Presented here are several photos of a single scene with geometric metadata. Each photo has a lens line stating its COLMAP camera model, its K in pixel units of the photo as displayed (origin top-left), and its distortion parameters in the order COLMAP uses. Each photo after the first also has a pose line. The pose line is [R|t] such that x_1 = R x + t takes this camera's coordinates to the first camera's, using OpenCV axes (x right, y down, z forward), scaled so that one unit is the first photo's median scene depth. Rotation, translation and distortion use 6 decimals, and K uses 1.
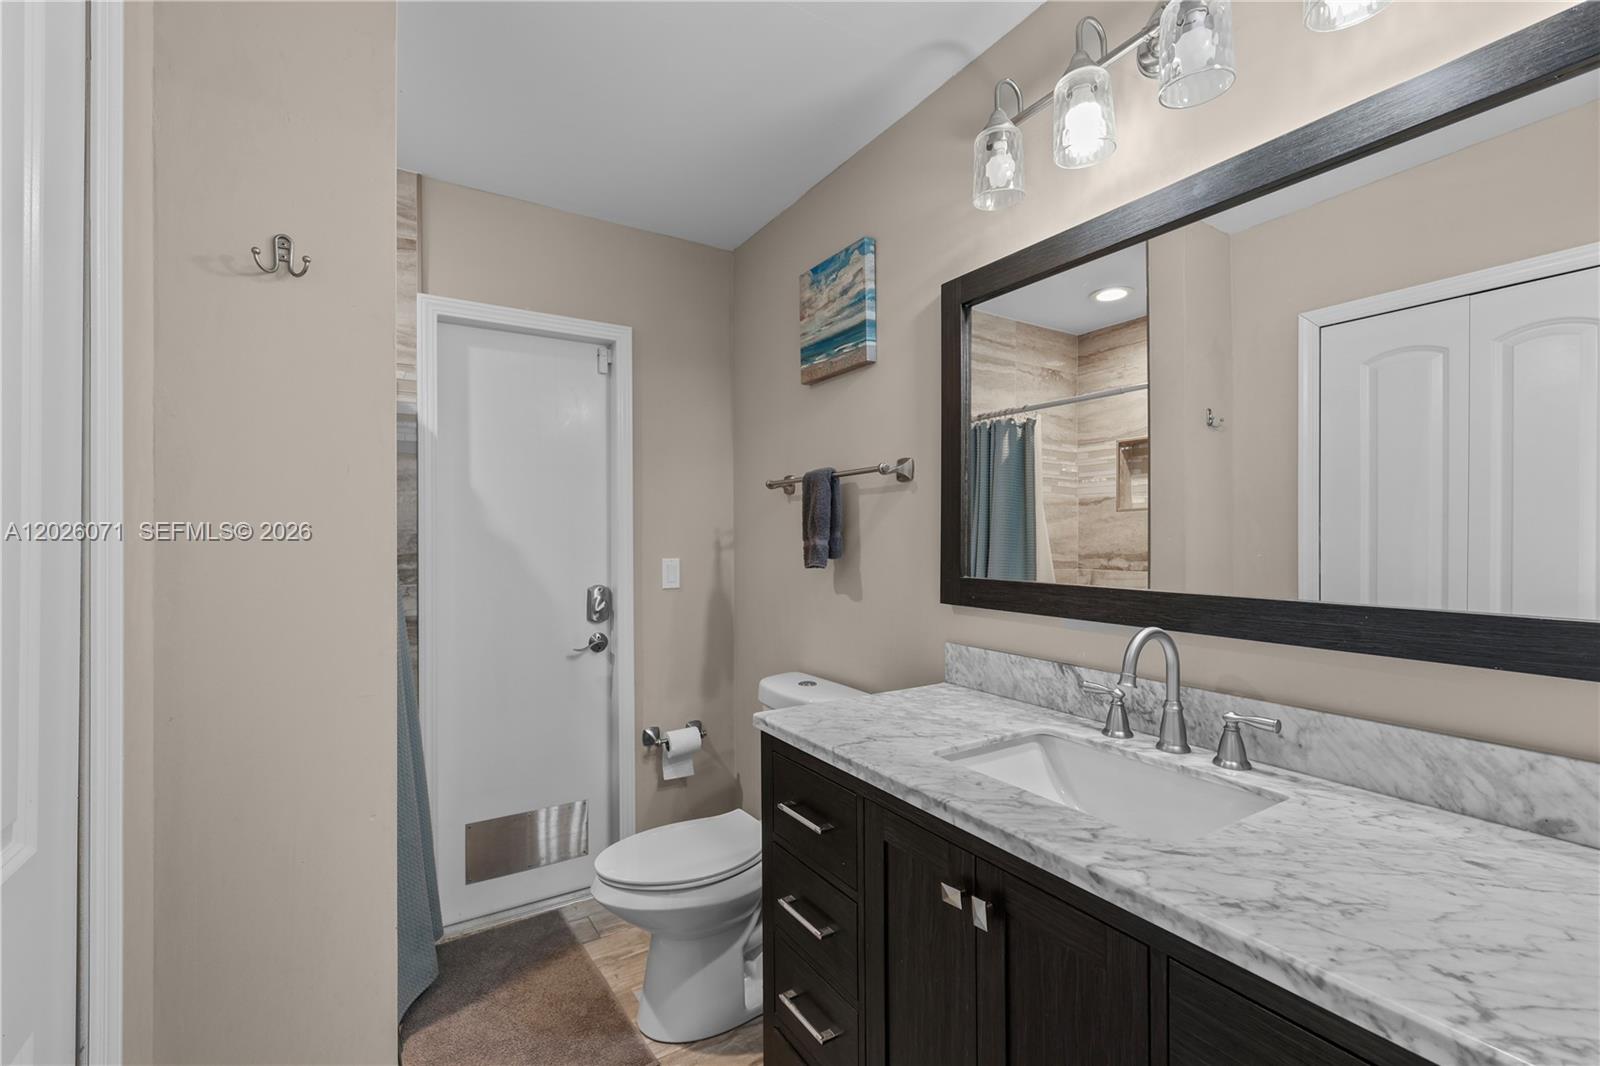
lens RADIAL K [[702.1, 0, 799.2], [0, 702.1, 535.7], [0, 0, 1]] dist [0.001555, 0.002846]
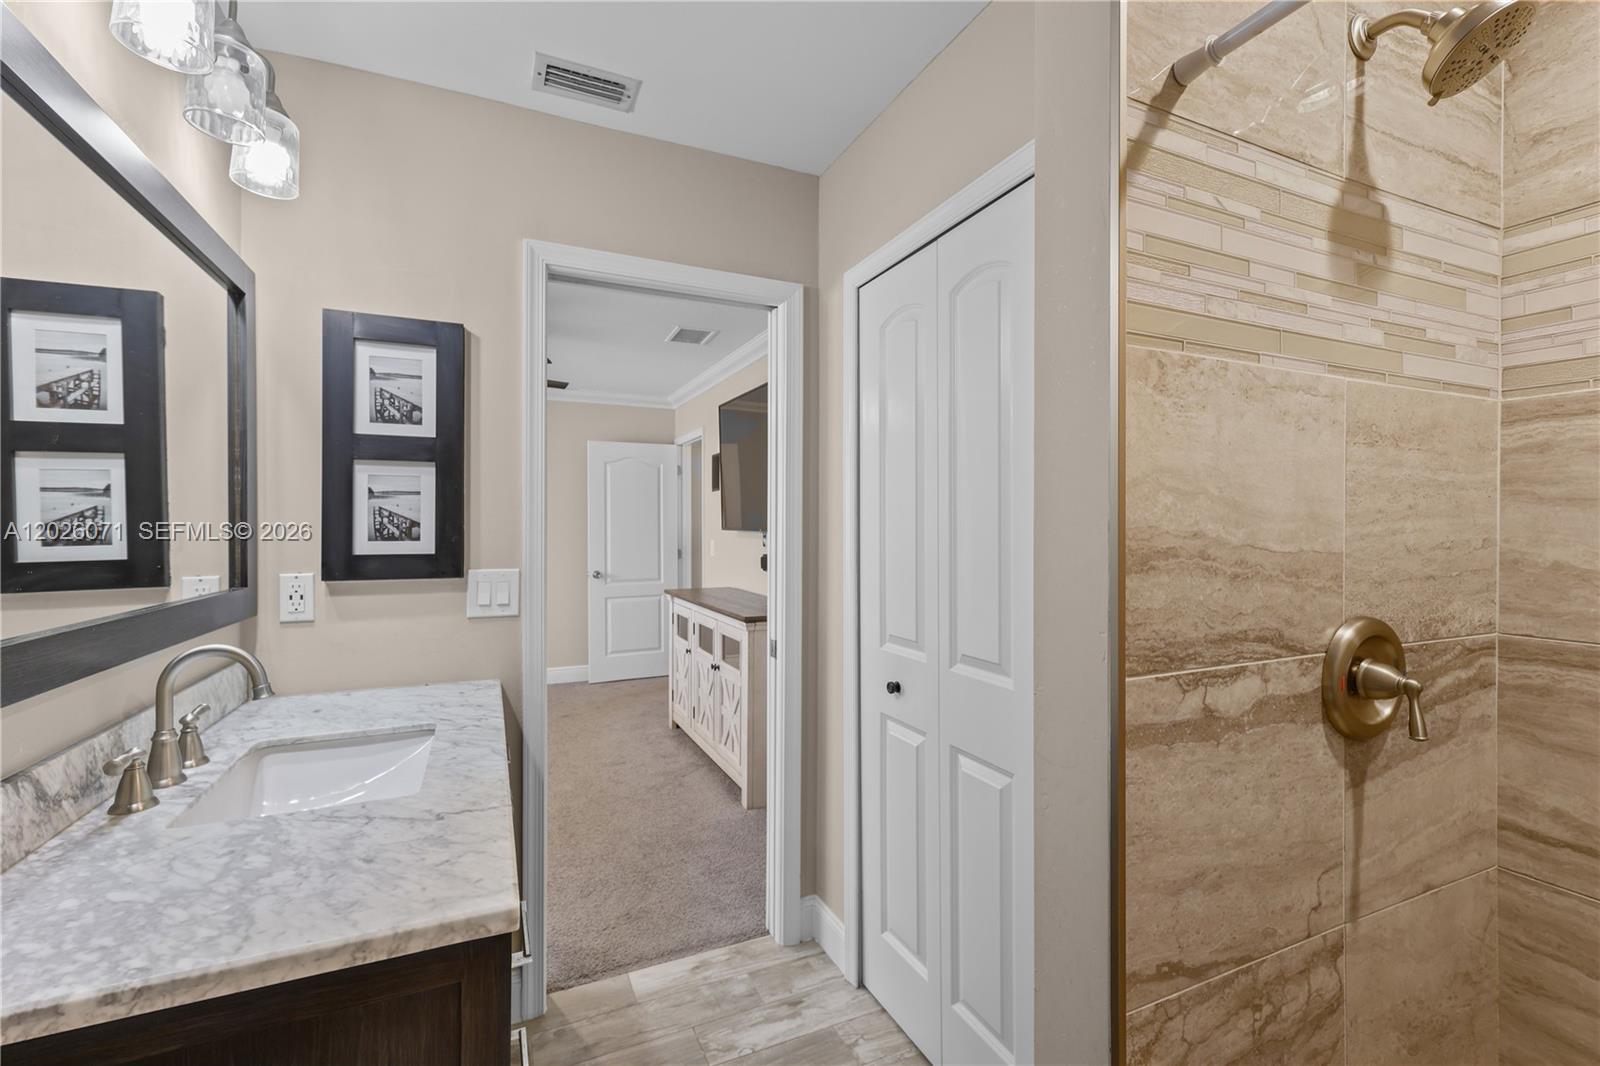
lens RADIAL K [[702.1, 0, 803.5], [0, 702.1, 526.2], [0, 0, 1]] dist [0.001555, 0.002846]
pose [[-0.991611, 0.009178, 0.128928, -0.367708], [0.009175, 0.999958, -0.000618, -0.018199], [-0.128928, 0.000570, -0.991654, 1.619184]]
